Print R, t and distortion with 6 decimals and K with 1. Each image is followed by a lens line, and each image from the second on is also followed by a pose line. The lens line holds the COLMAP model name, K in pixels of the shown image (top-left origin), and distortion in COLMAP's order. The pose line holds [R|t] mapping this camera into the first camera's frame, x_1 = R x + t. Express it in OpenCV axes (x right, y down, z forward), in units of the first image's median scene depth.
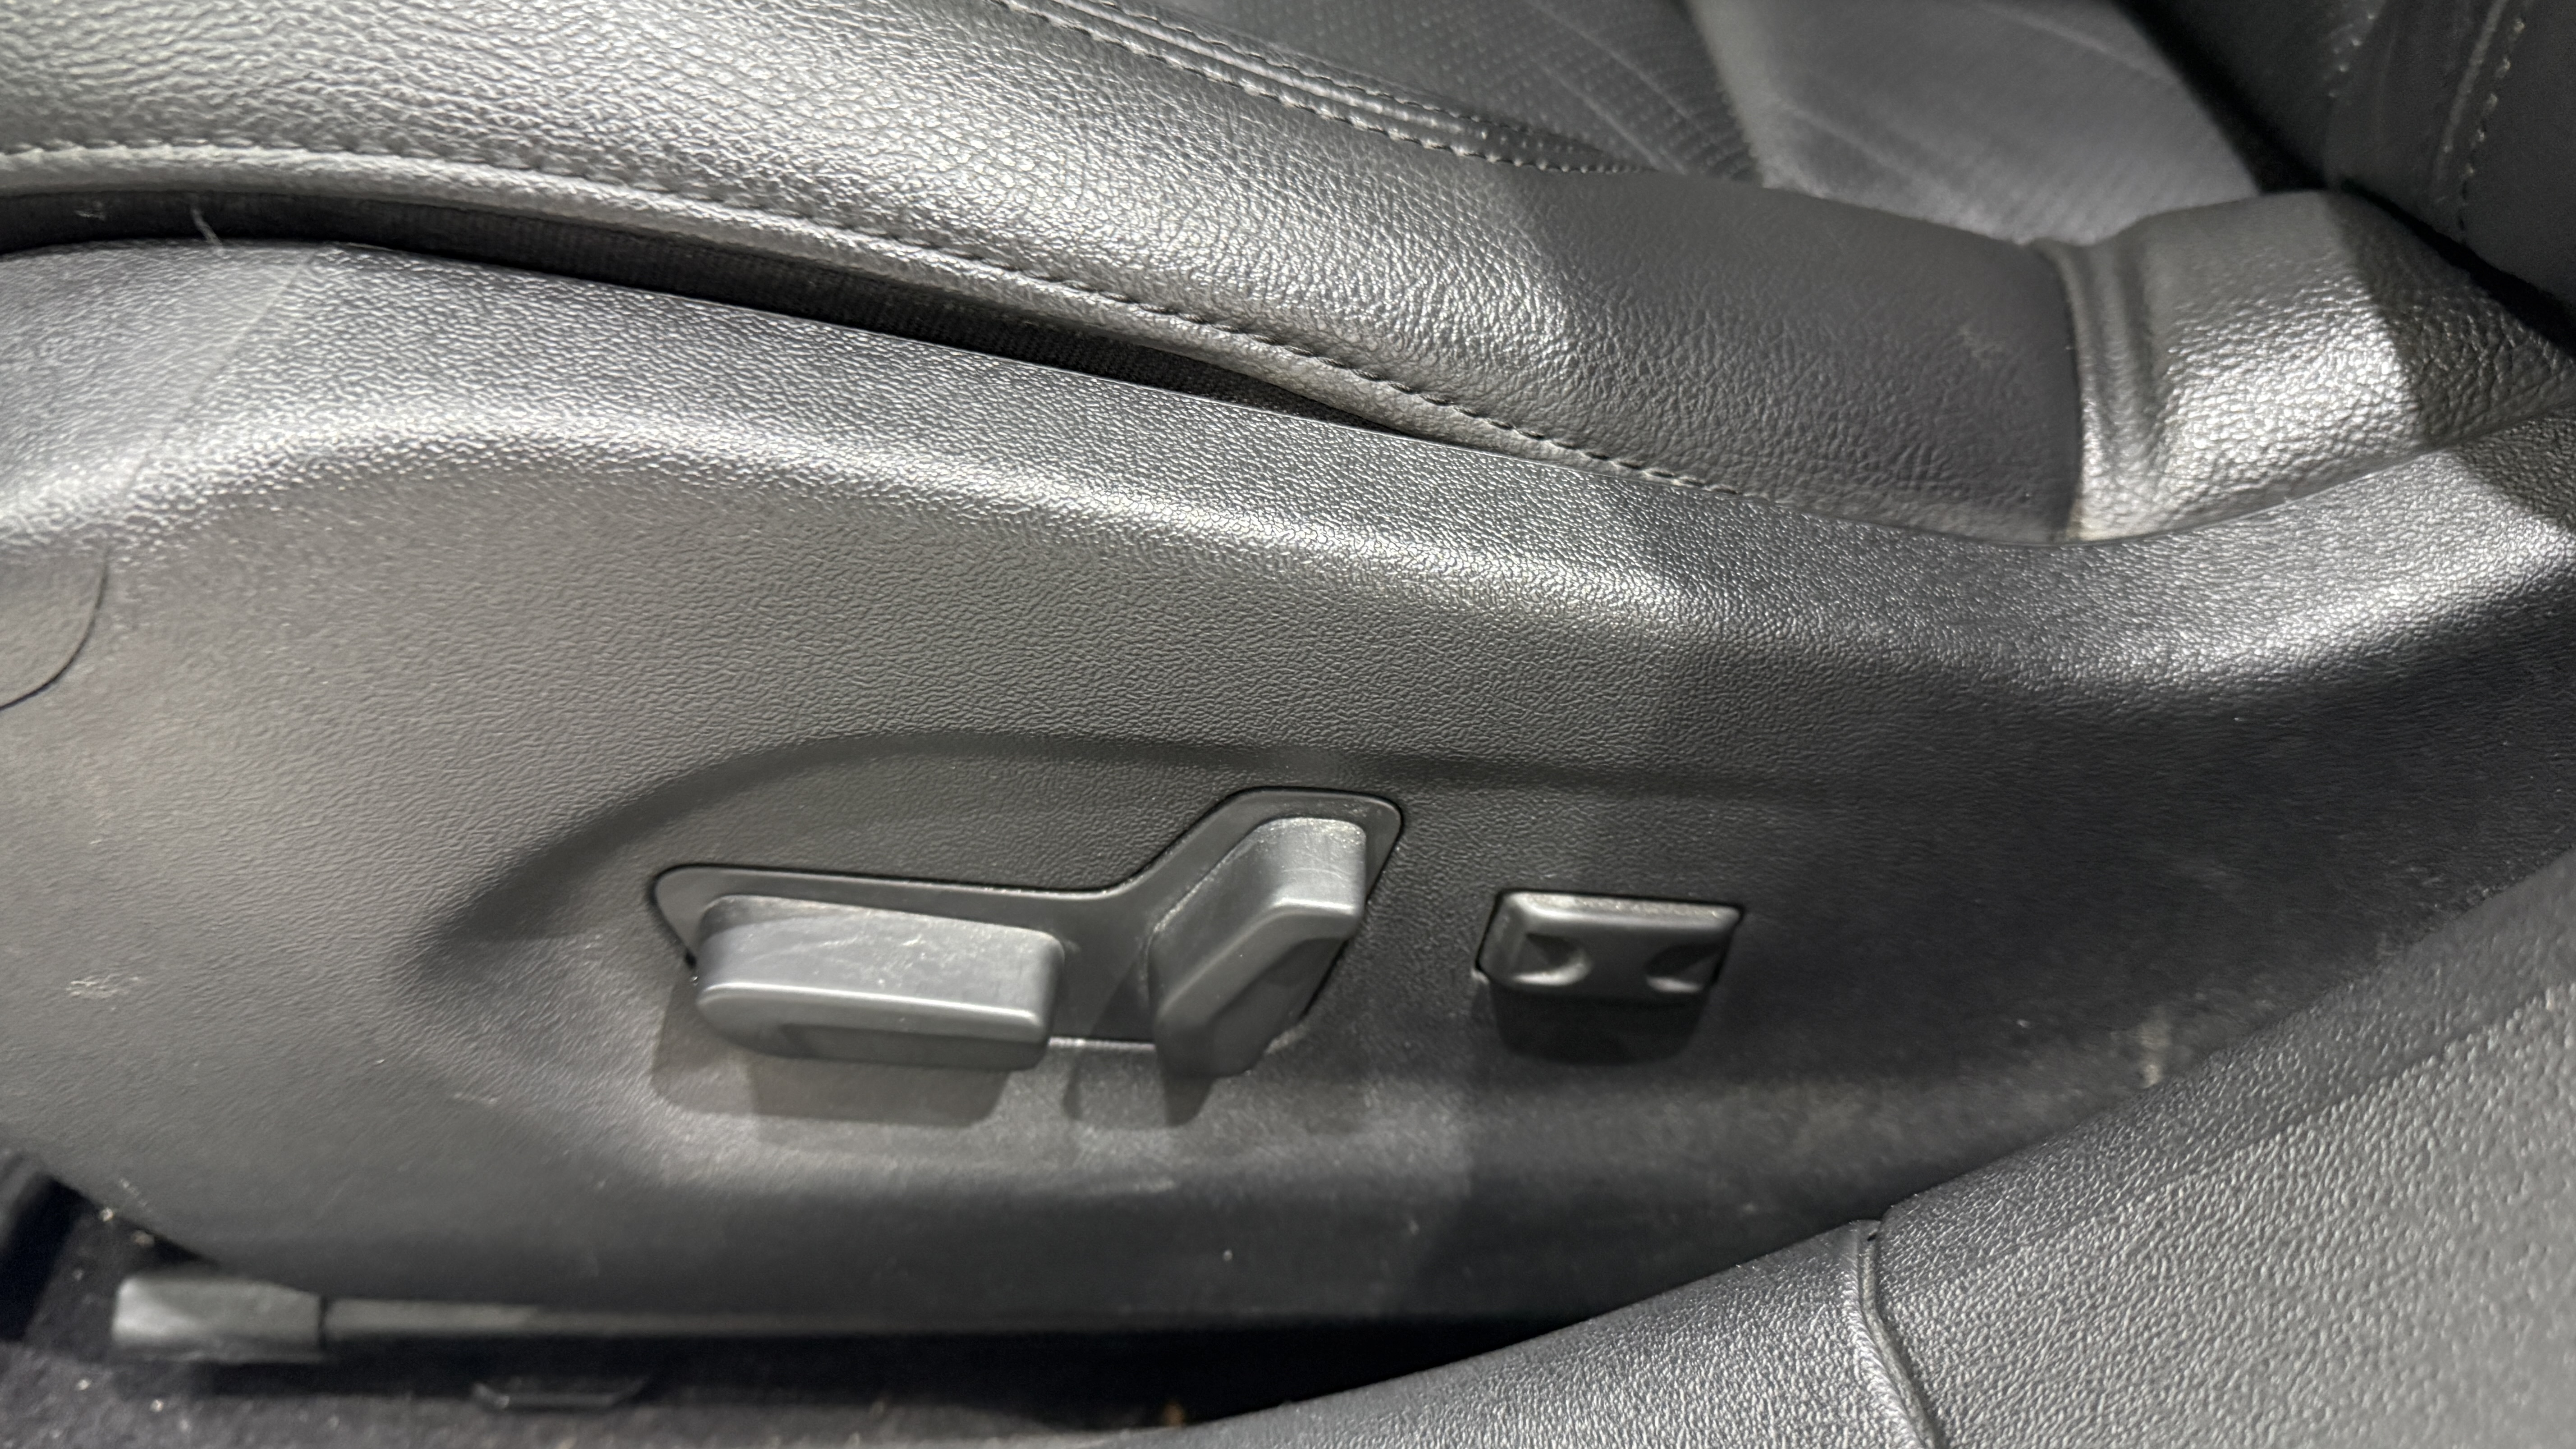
lens RADIAL K [[1795.4, 0, 1288.0], [0, 1795.4, 724.5], [0, 0, 1]] dist [0.075884, -0.135474]
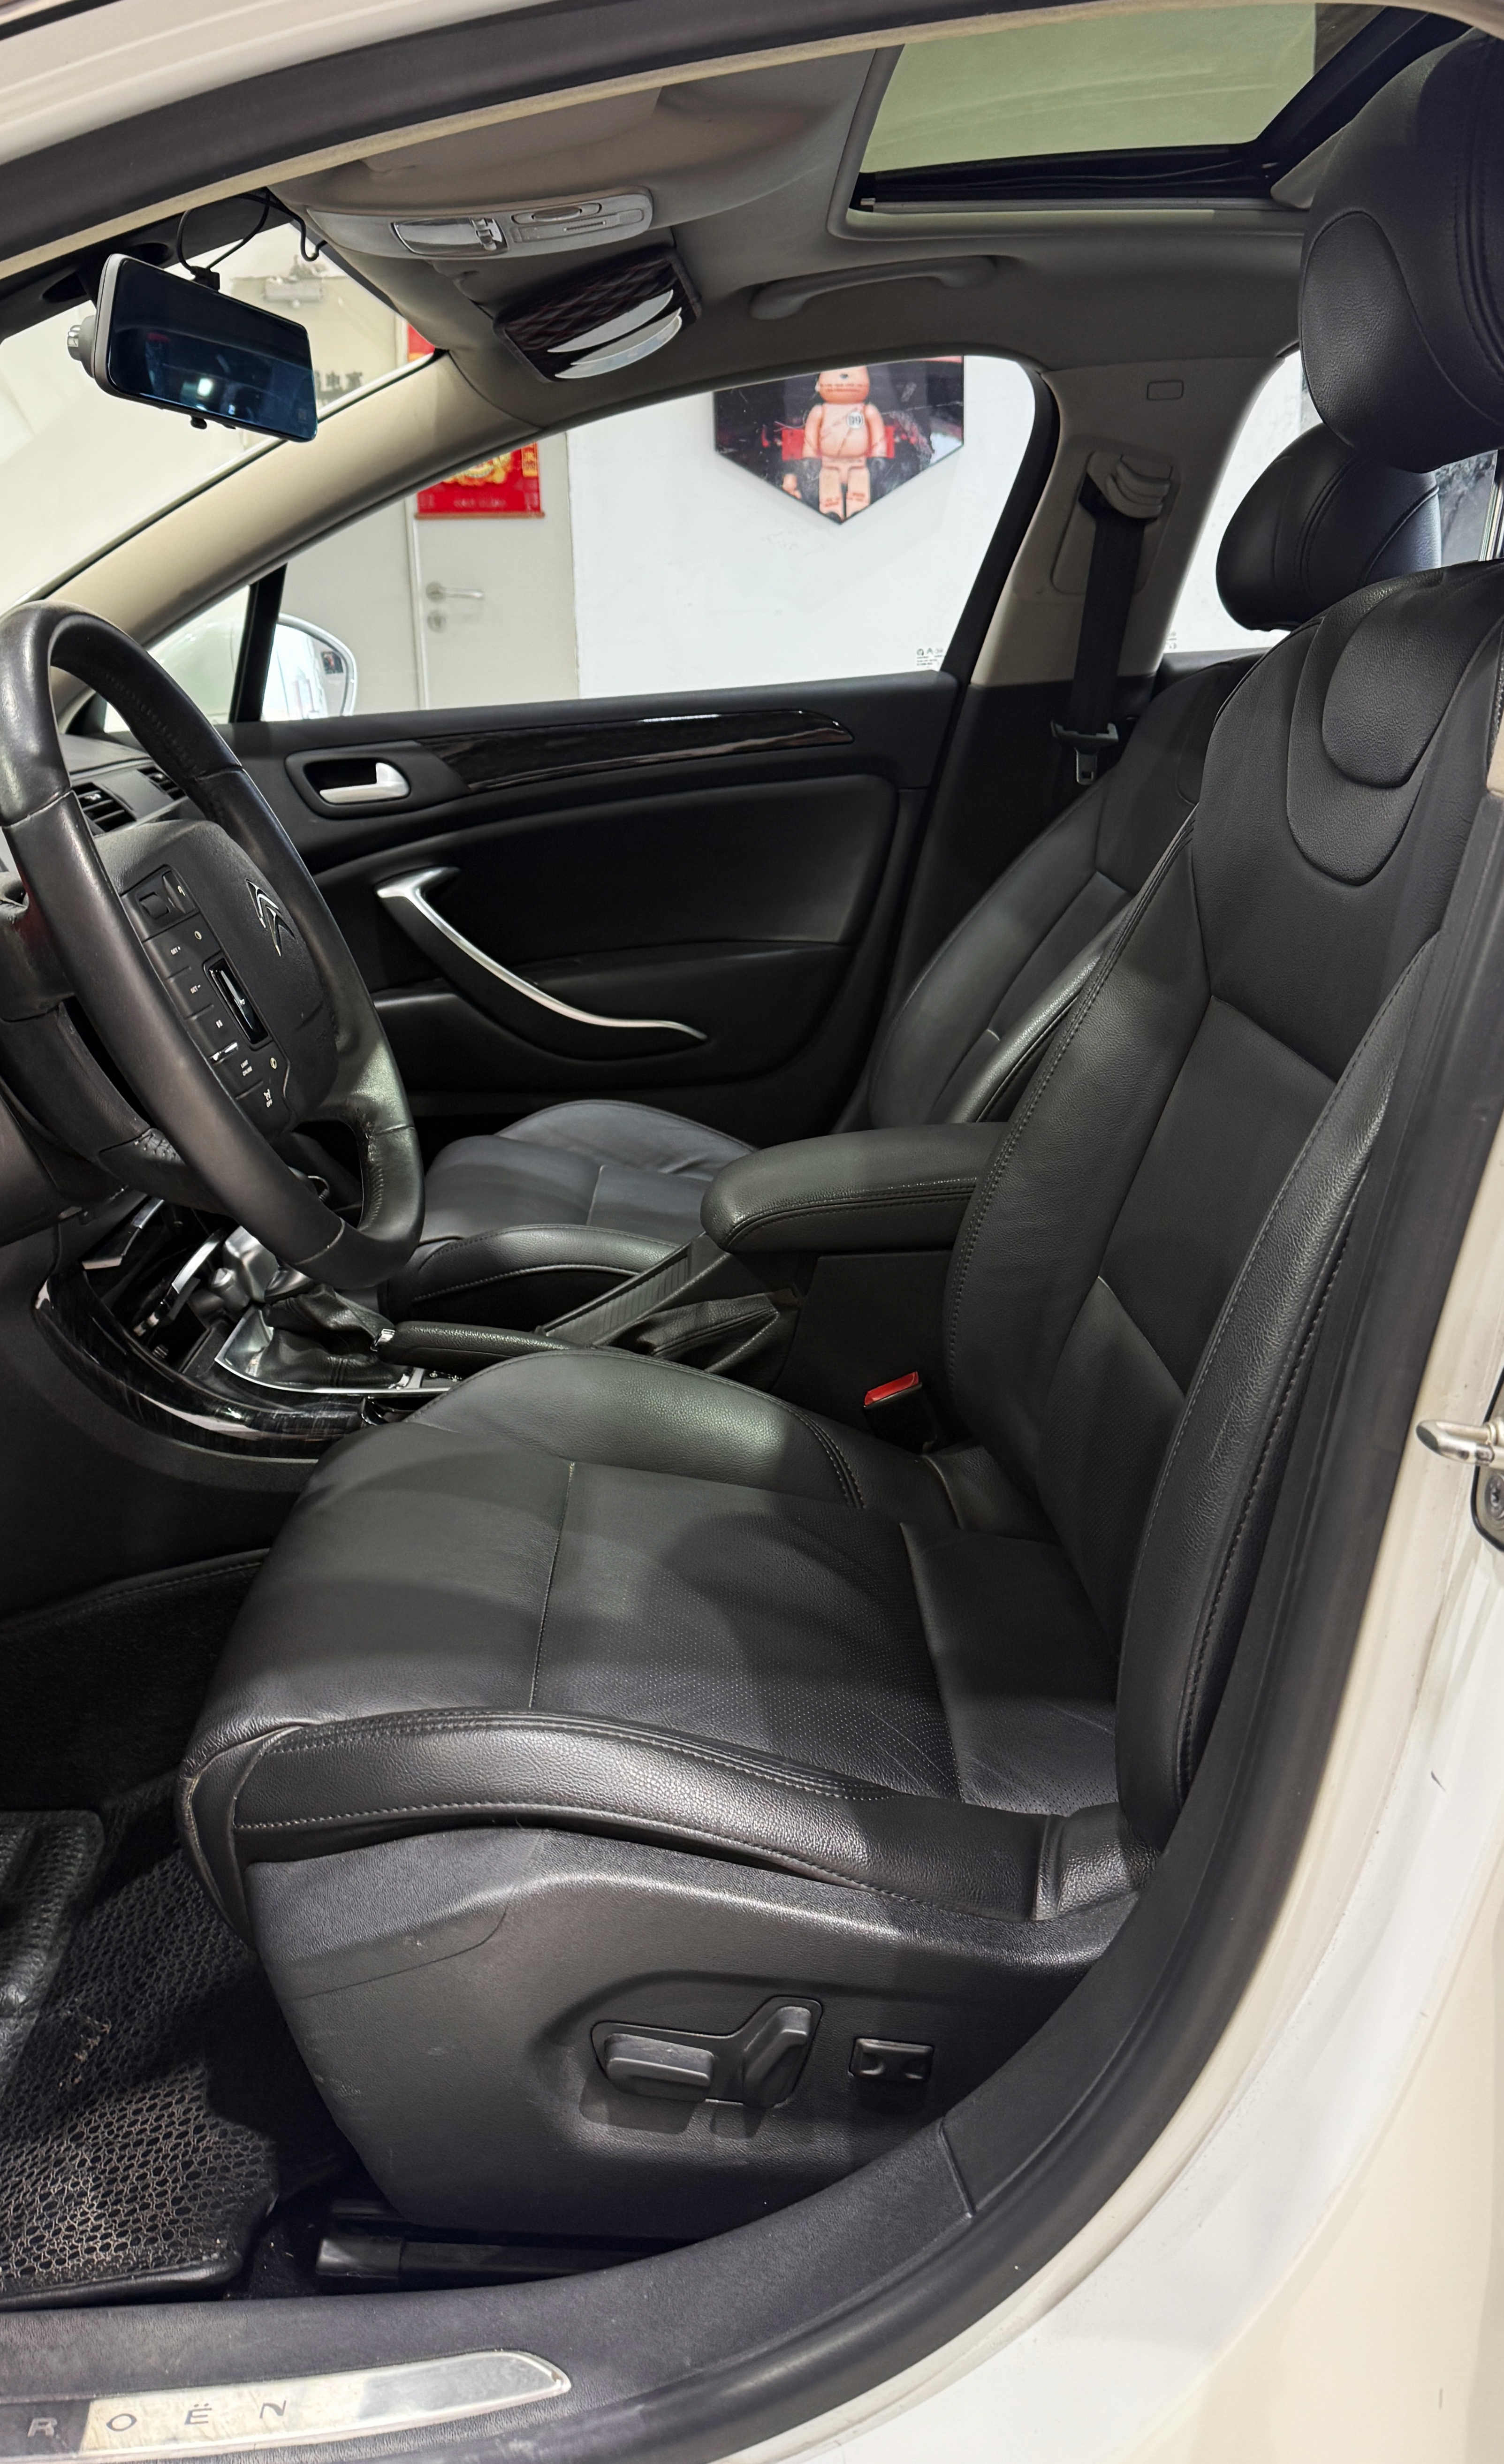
lens RADIAL K [[1968.1, 0, 751.6], [0, 1968.1, 1115.4], [0, 0, 1]] dist [0.024274, -0.004740]
pose [[0.999861, 0.001633, -0.016602, -0.007434], [-0.010008, 0.854930, -0.518646, 0.533060], [0.013347, 0.518740, 0.854828, -2.924661]]
